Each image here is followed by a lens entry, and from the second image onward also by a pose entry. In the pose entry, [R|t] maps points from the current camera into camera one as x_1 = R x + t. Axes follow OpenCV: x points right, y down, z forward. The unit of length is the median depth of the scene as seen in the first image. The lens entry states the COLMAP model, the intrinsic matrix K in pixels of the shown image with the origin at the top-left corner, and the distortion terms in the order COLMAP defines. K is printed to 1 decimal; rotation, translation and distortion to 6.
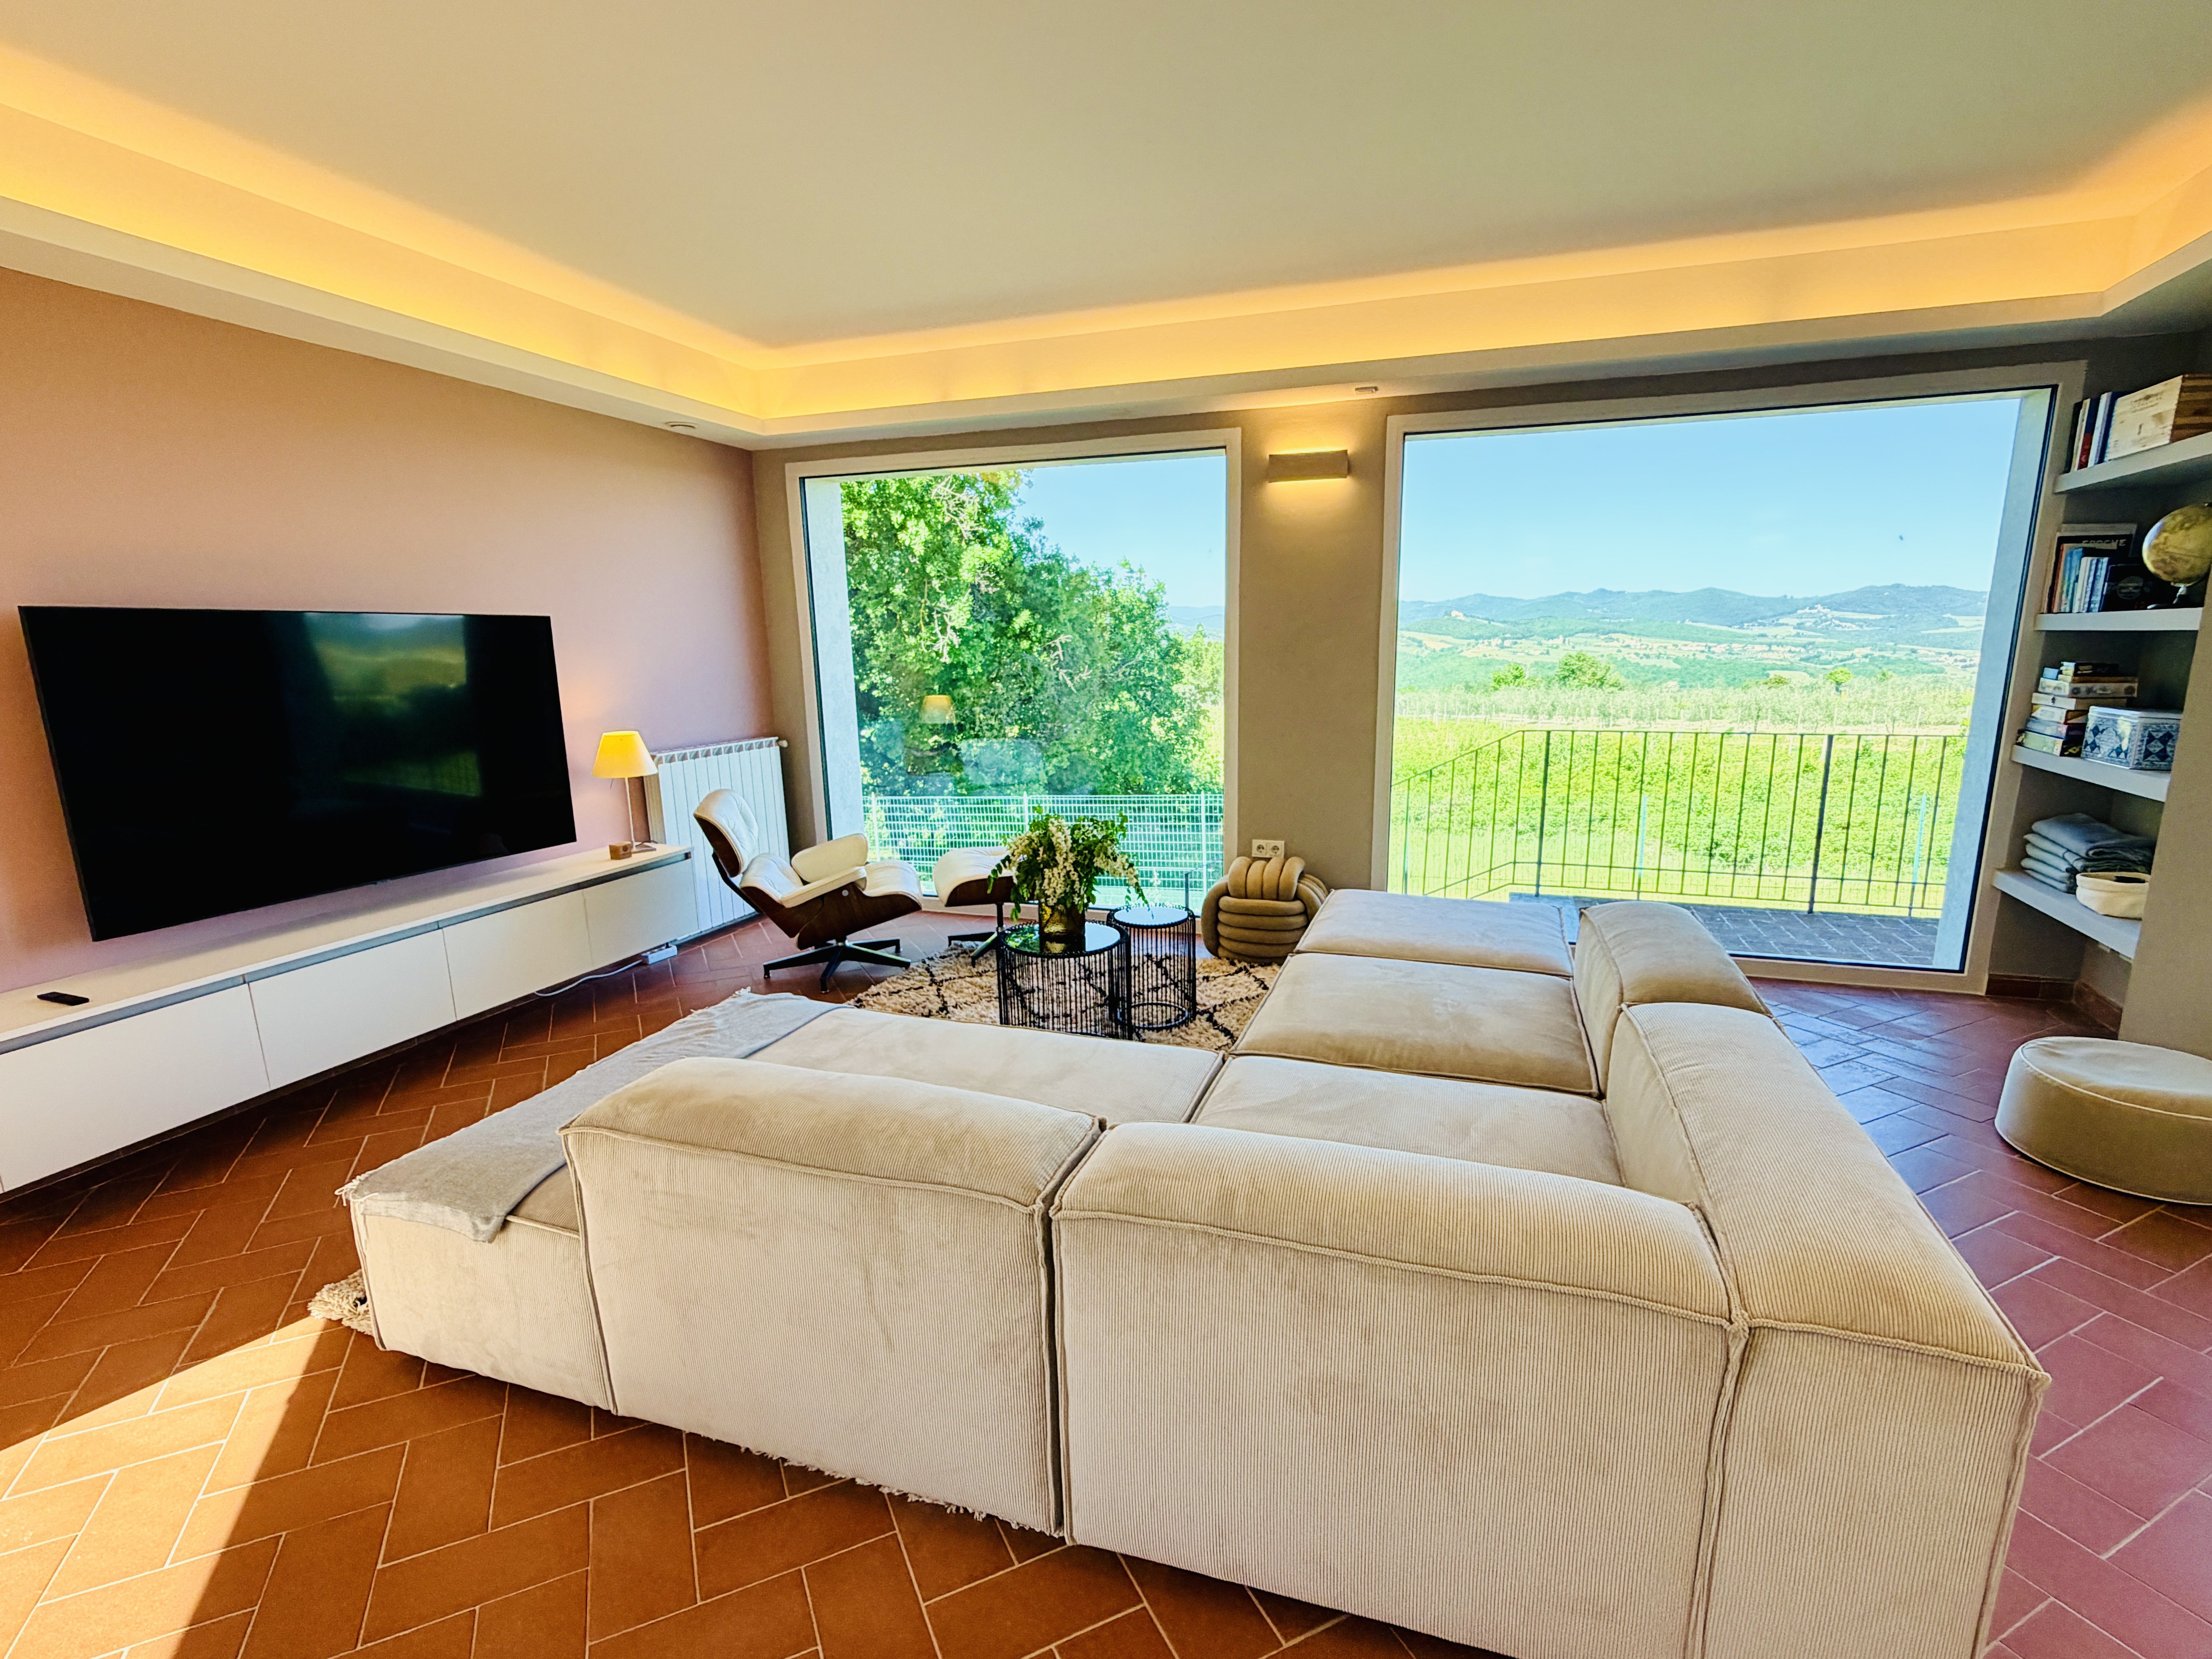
lens RADIAL K [[1053.4, 0, 1151.7], [0, 1053.4, 859.8], [0, 0, 1]] dist [-0.001426, -0.000198]
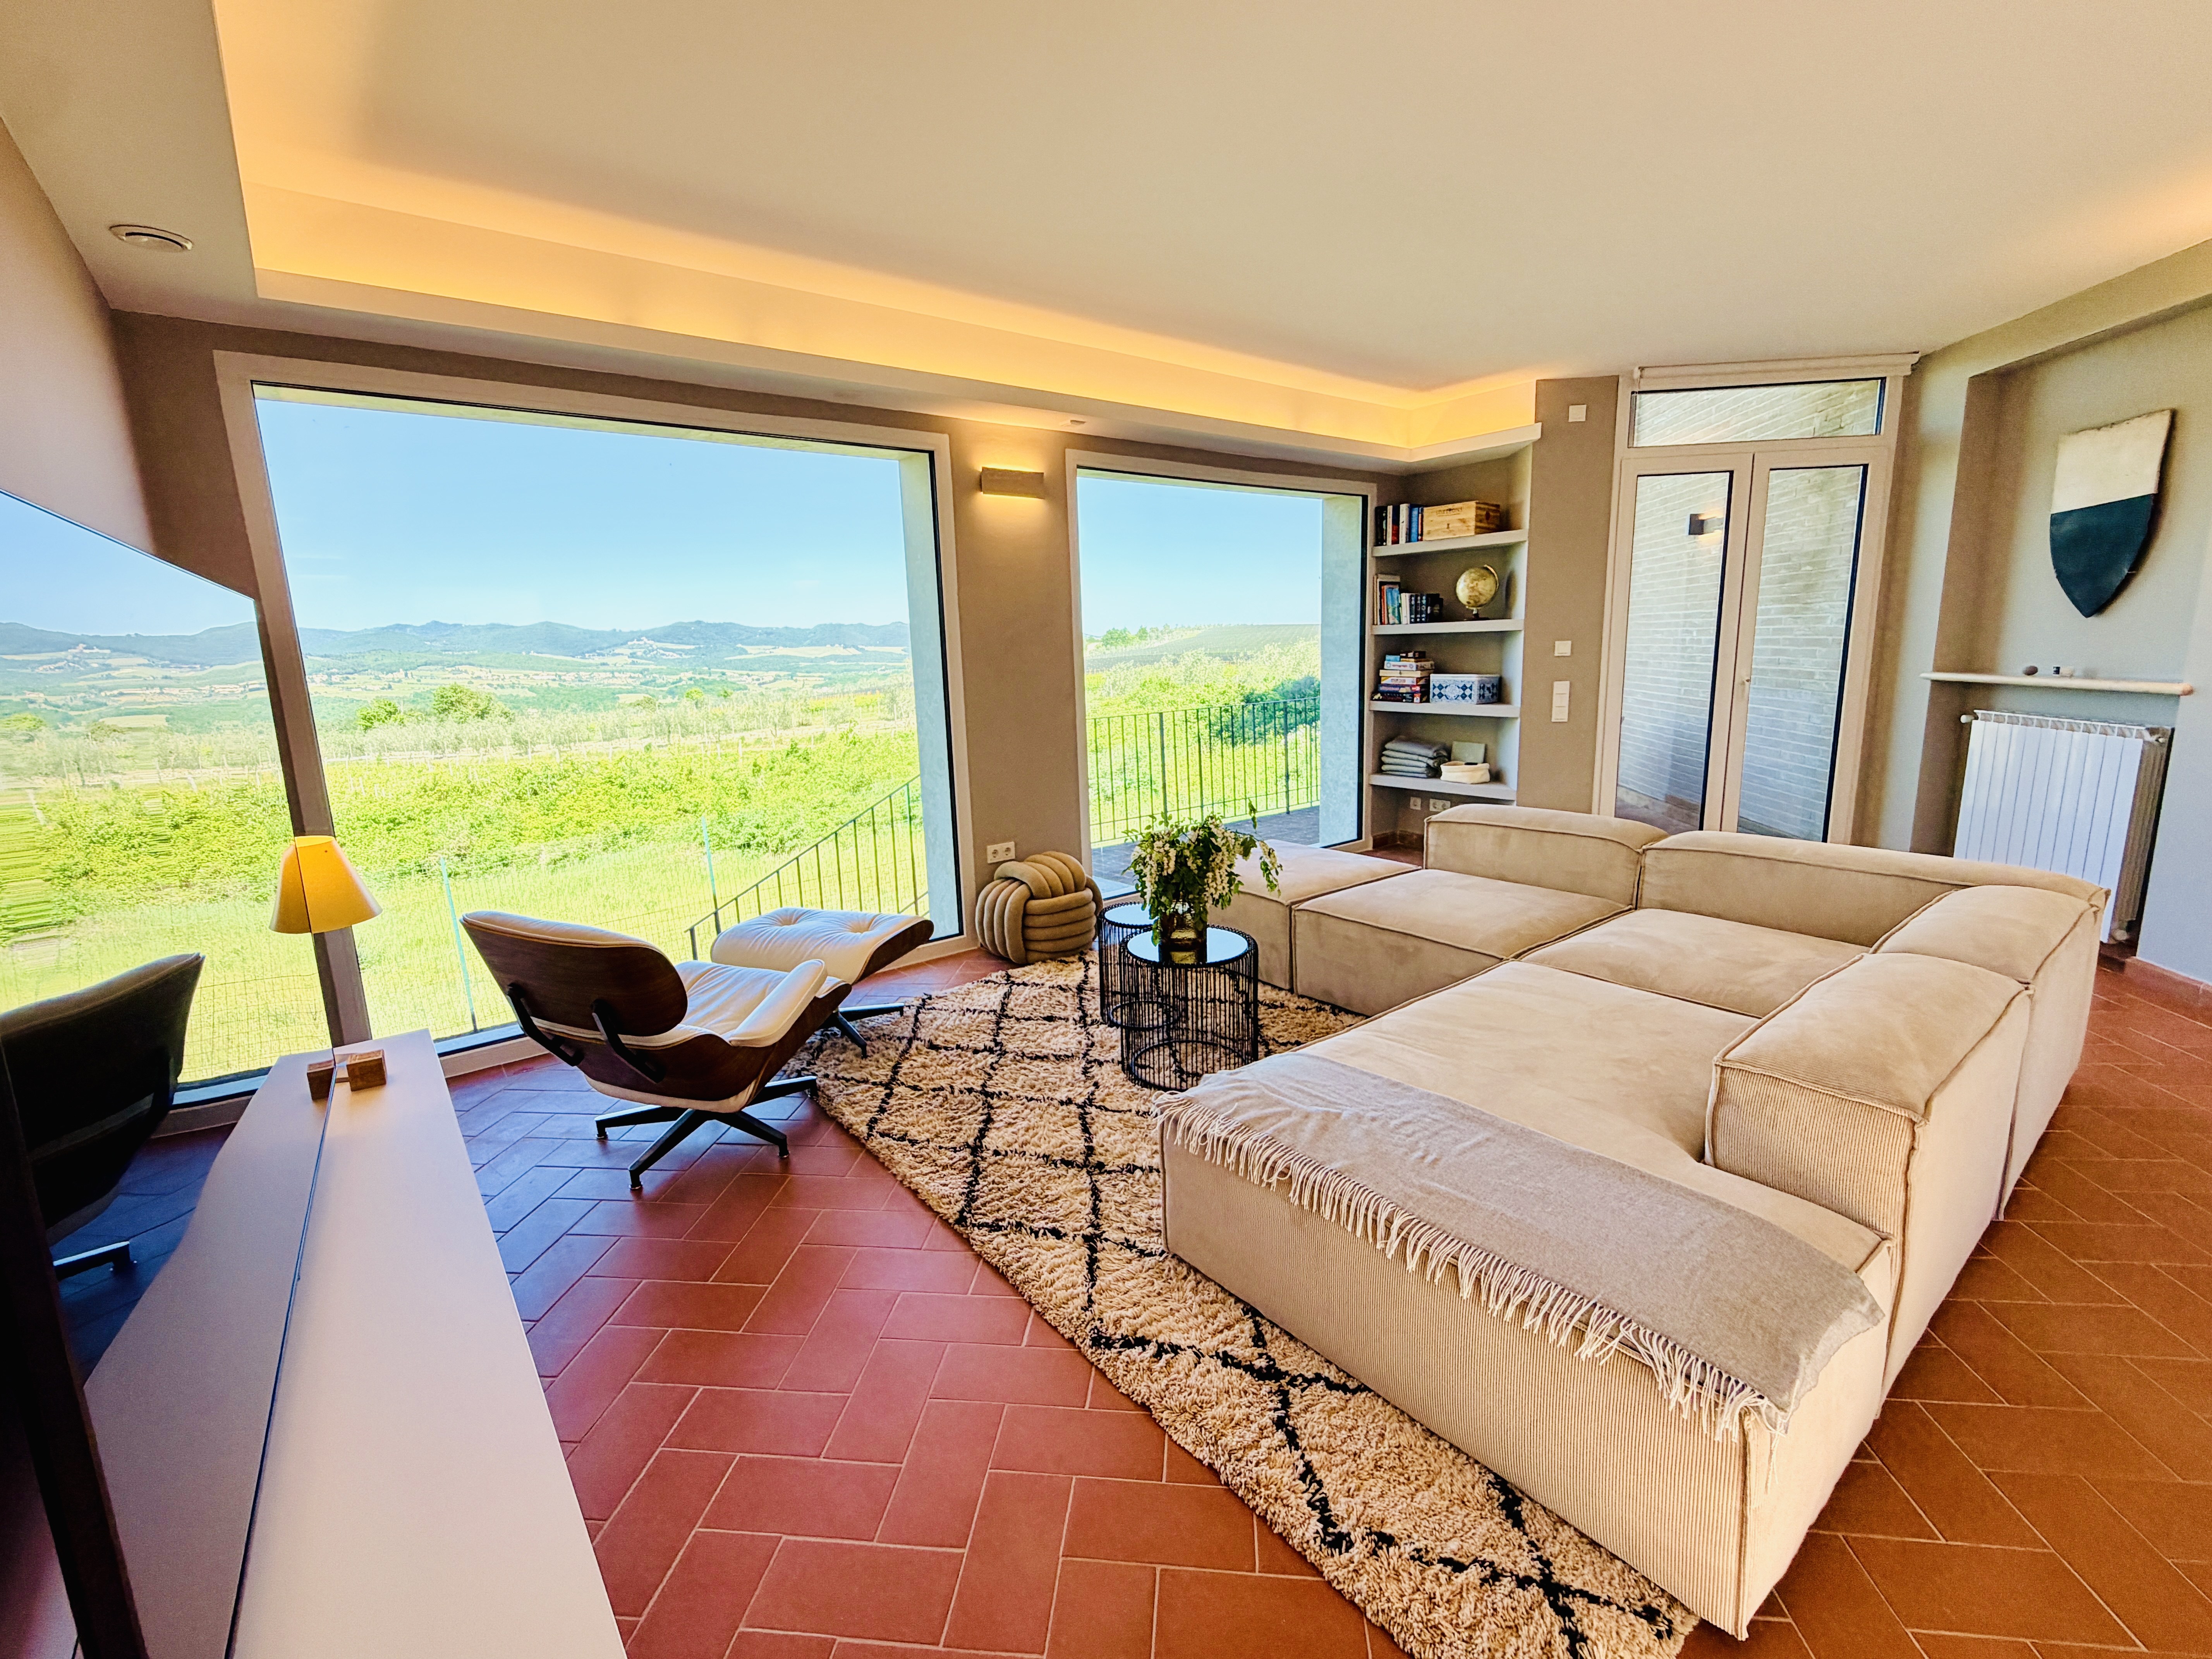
lens RADIAL K [[957.9, 0, 1106.0], [0, 957.9, 829.5], [0, 0, 1]] dist [0.001517, 0.000172]
pose [[0.552670, -0.164018, 0.817101, -0.664284], [0.196226, 0.978488, 0.063690, -0.080650], [-0.809970, 0.125137, 0.572966, 0.436733]]
